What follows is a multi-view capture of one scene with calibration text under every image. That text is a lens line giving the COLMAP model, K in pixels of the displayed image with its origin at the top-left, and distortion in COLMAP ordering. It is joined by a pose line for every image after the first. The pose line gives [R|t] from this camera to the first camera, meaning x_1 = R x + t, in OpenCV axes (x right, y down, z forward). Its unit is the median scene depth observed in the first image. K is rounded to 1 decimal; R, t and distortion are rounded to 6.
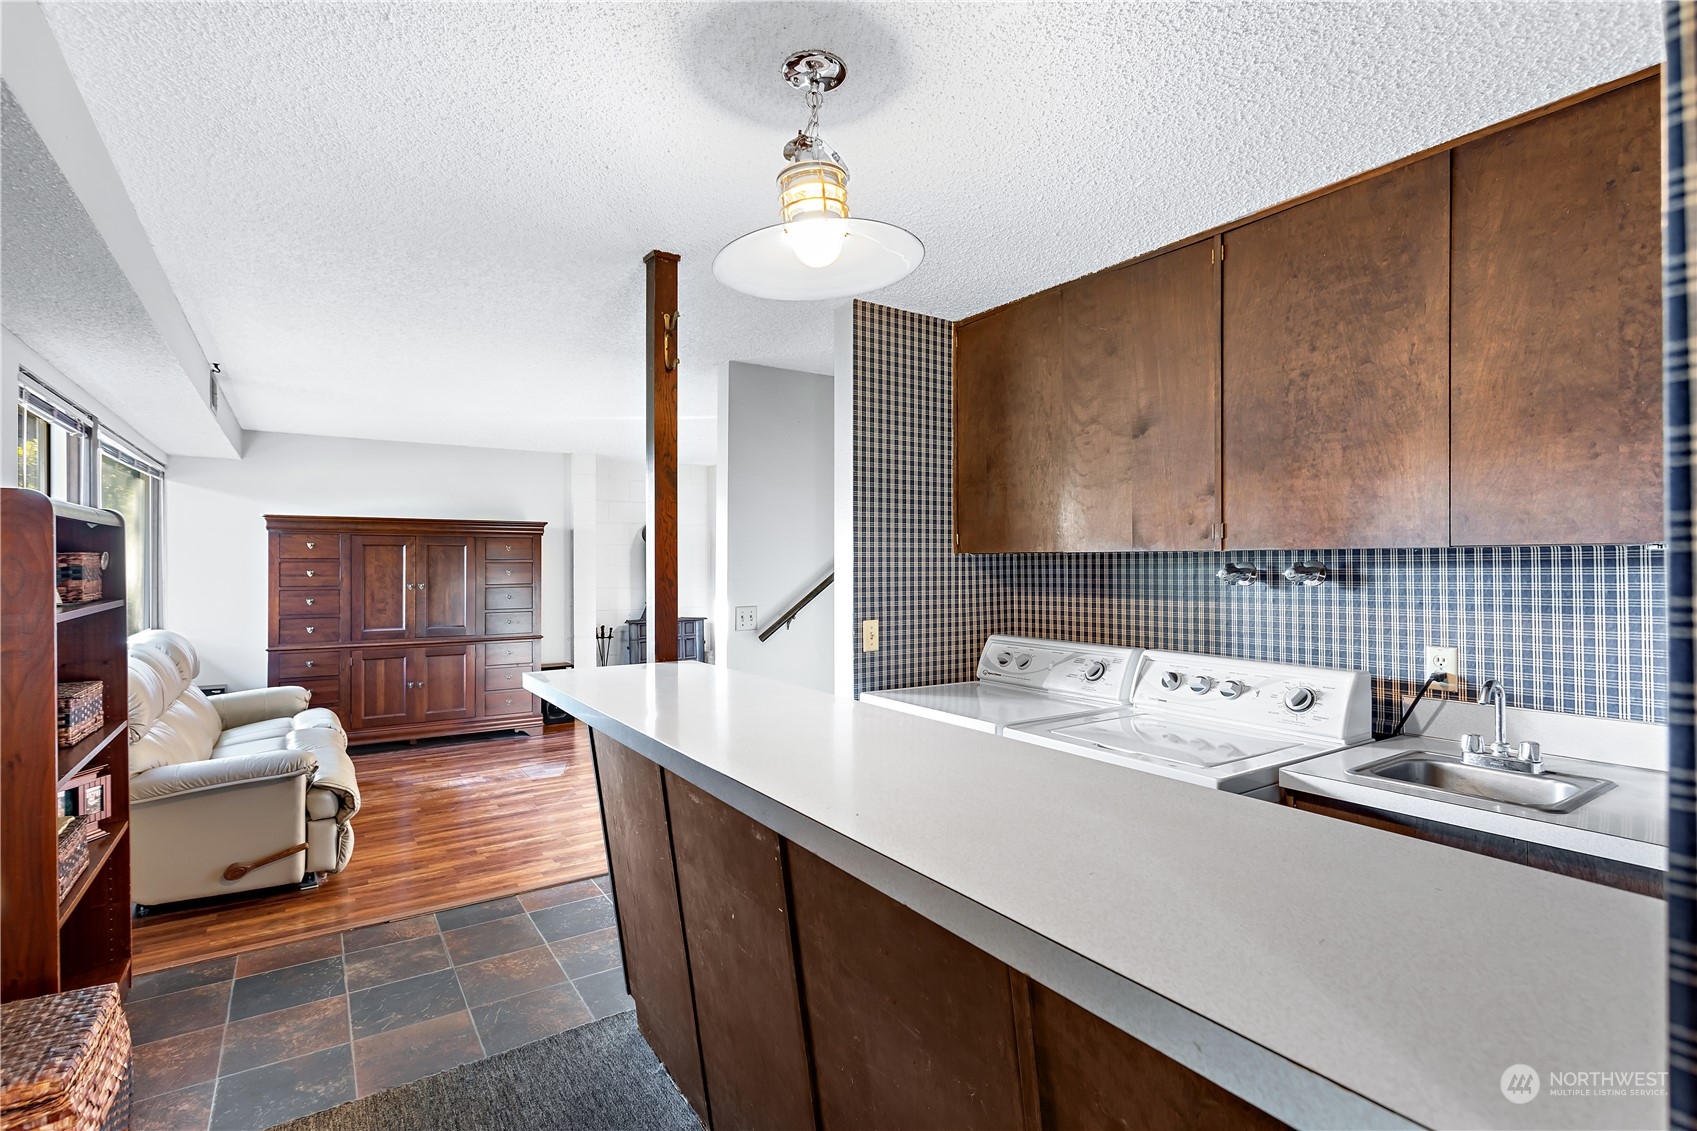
lens RADIAL K [[811.5, 0, 843.2], [0, 811.5, 562.9], [0, 0, 1]] dist [0.002284, 0.000043]
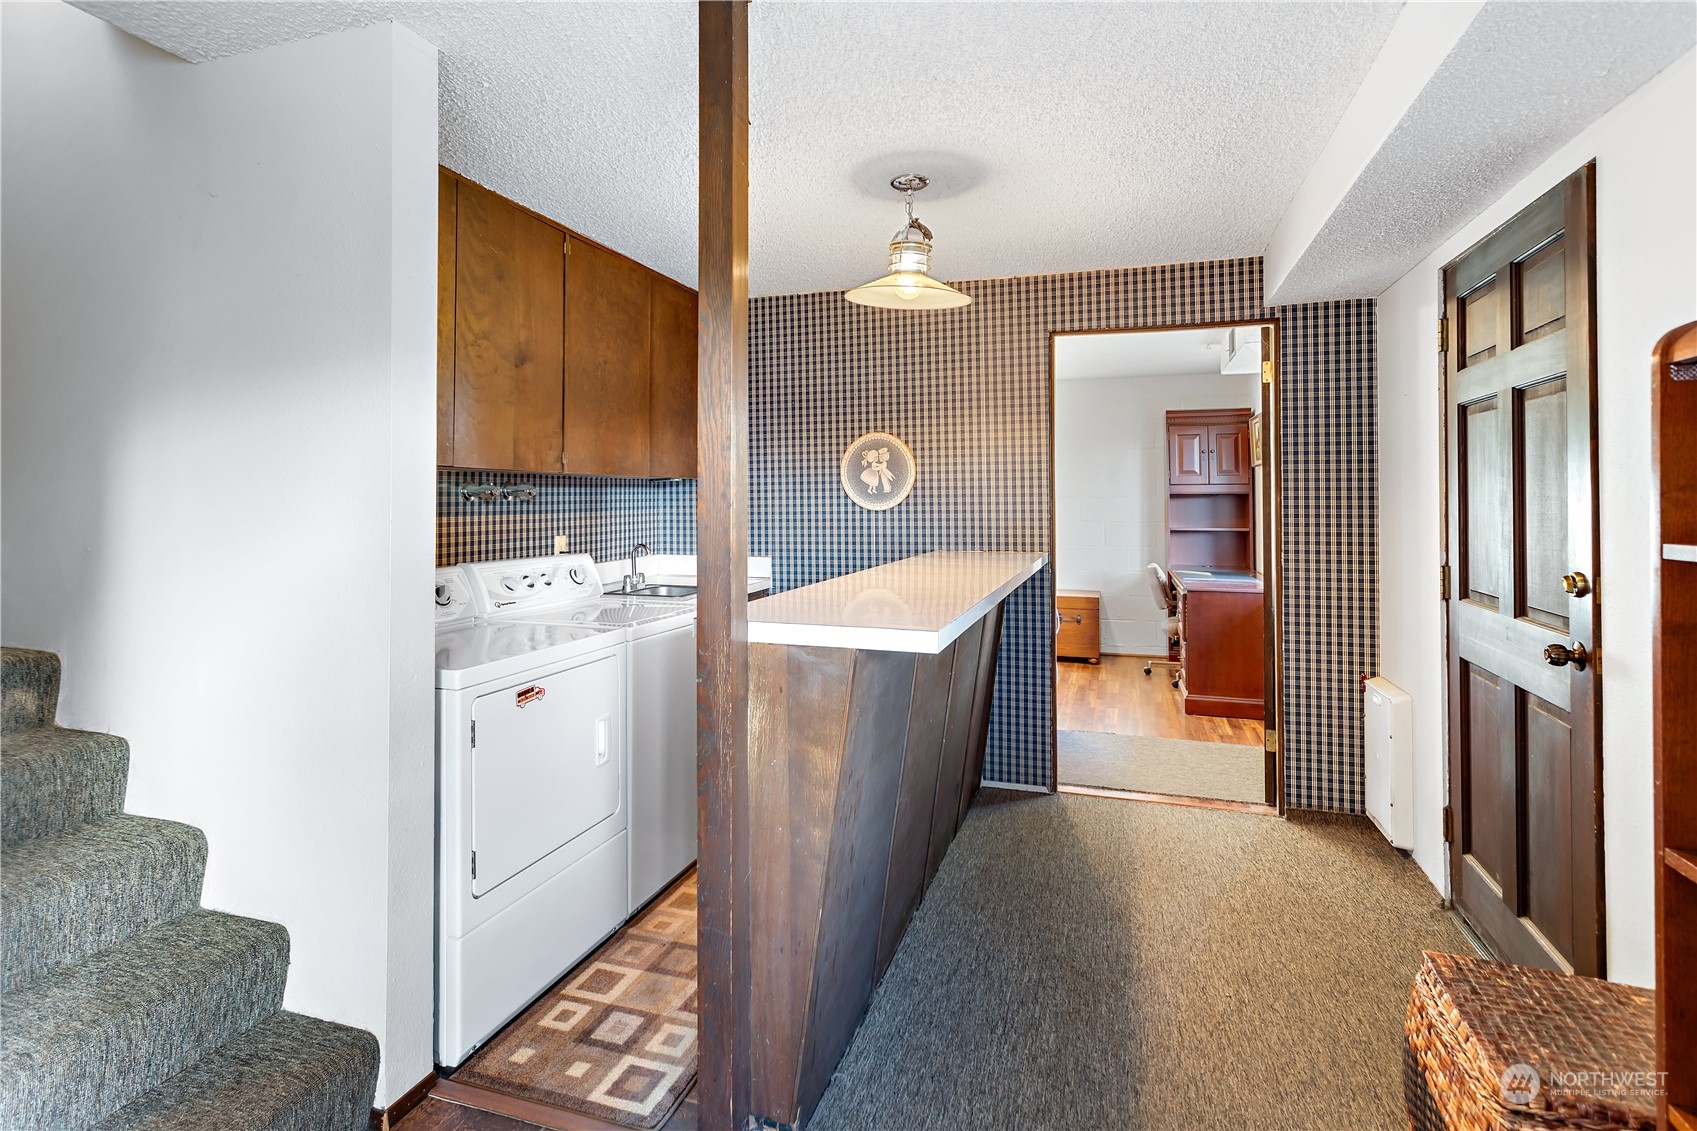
lens RADIAL K [[811.5, 0, 858.7], [0, 811.5, 486.8], [0, 0, 1]] dist [0.002284, 0.000043]
pose [[-0.617710, 0.005758, 0.786385, -0.895905], [-0.007622, 0.999882, -0.013308, 0.021216], [-0.786369, -0.014214, -0.617593, 1.497306]]
